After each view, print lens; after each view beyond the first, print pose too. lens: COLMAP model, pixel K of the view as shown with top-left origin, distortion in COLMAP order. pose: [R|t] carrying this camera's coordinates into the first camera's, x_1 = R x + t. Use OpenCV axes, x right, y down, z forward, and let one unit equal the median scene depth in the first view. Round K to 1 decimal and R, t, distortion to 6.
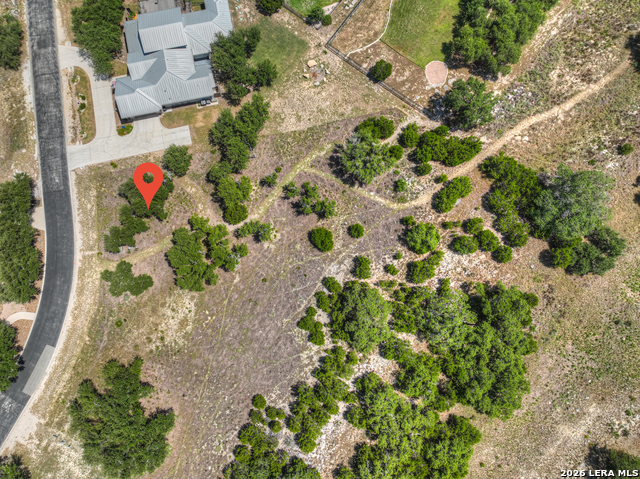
lens RADIAL K [[454.9, 0, 317.0], [0, 454.9, 237.5], [0, 0, 1]] dist [-0.004693, 0.023825]
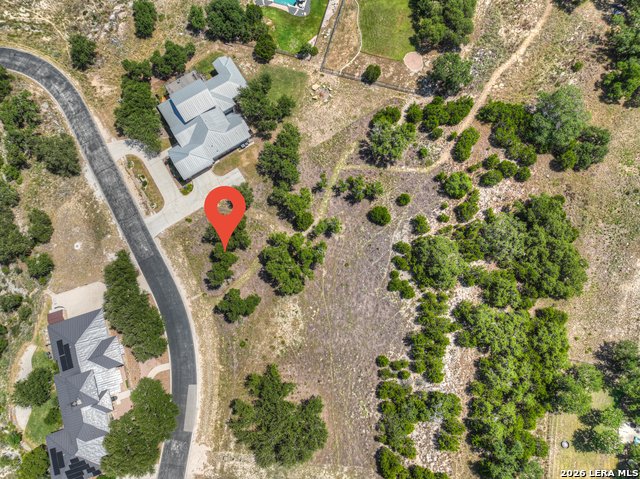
lens RADIAL K [[454.9, 0, 315.1], [0, 454.9, 238.9], [0, 0, 1]] dist [-0.004693, 0.023825]
pose [[0.935774, -0.345296, 0.071402, -0.253755], [0.350187, 0.933769, -0.073788, 0.089222], [-0.041194, 0.094053, 0.994715, -0.177557]]
